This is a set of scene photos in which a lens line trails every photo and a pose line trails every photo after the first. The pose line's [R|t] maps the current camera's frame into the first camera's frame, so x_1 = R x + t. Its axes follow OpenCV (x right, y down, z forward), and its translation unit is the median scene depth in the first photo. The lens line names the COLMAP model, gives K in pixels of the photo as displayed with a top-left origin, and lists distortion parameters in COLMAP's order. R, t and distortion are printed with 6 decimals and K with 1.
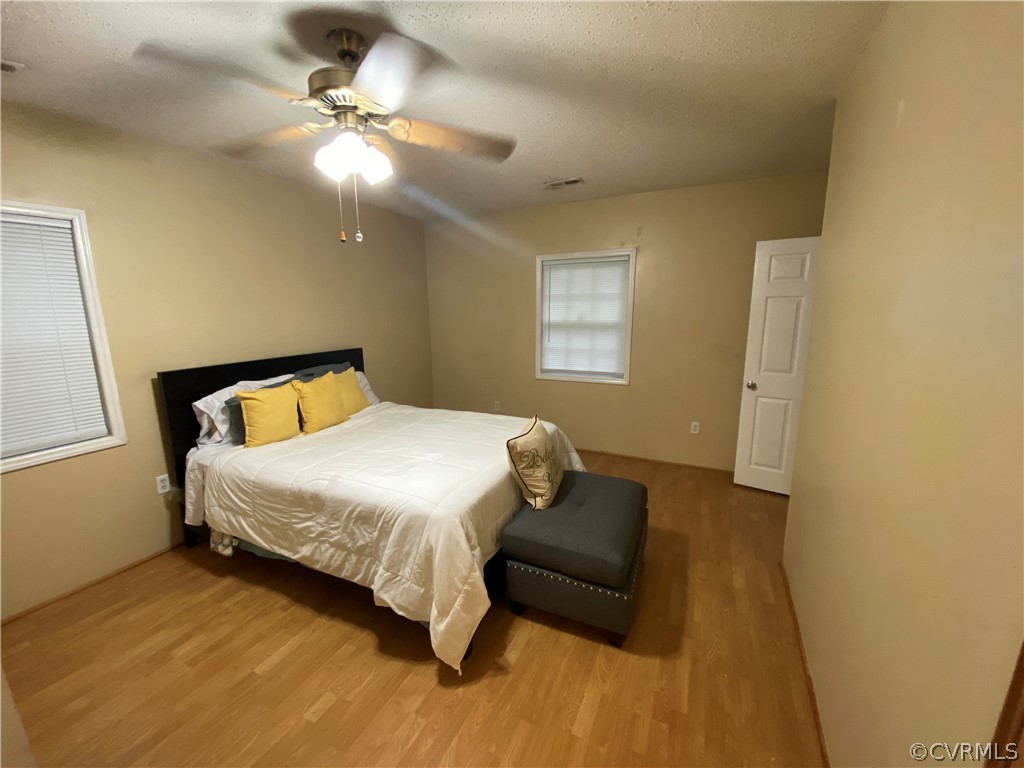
lens RADIAL K [[410.6, 0, 512.0], [0, 410.6, 384.0], [0, 0, 1]] dist [0.023689, -0.023527]
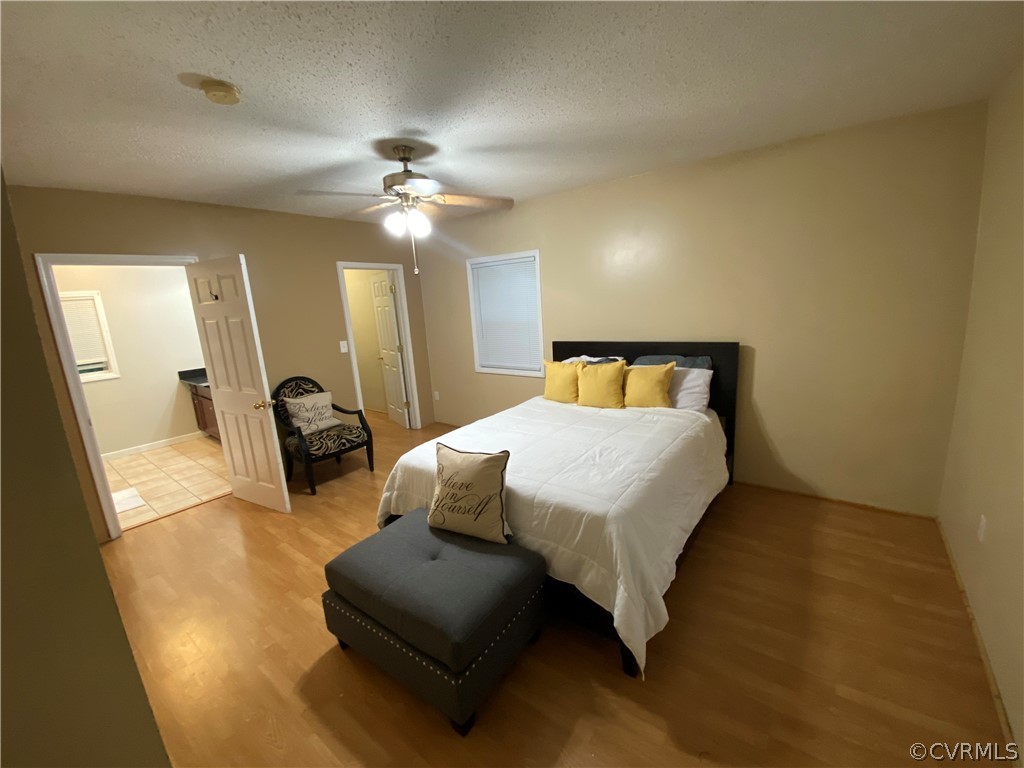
lens RADIAL K [[410.6, 0, 512.0], [0, 410.6, 384.0], [0, 0, 1]] dist [0.023689, -0.023527]
pose [[-0.195739, 0.218971, -0.955896, 0.927256], [-0.118623, 0.962307, 0.244730, -0.287765], [0.973455, 0.161295, -0.162386, 1.325652]]
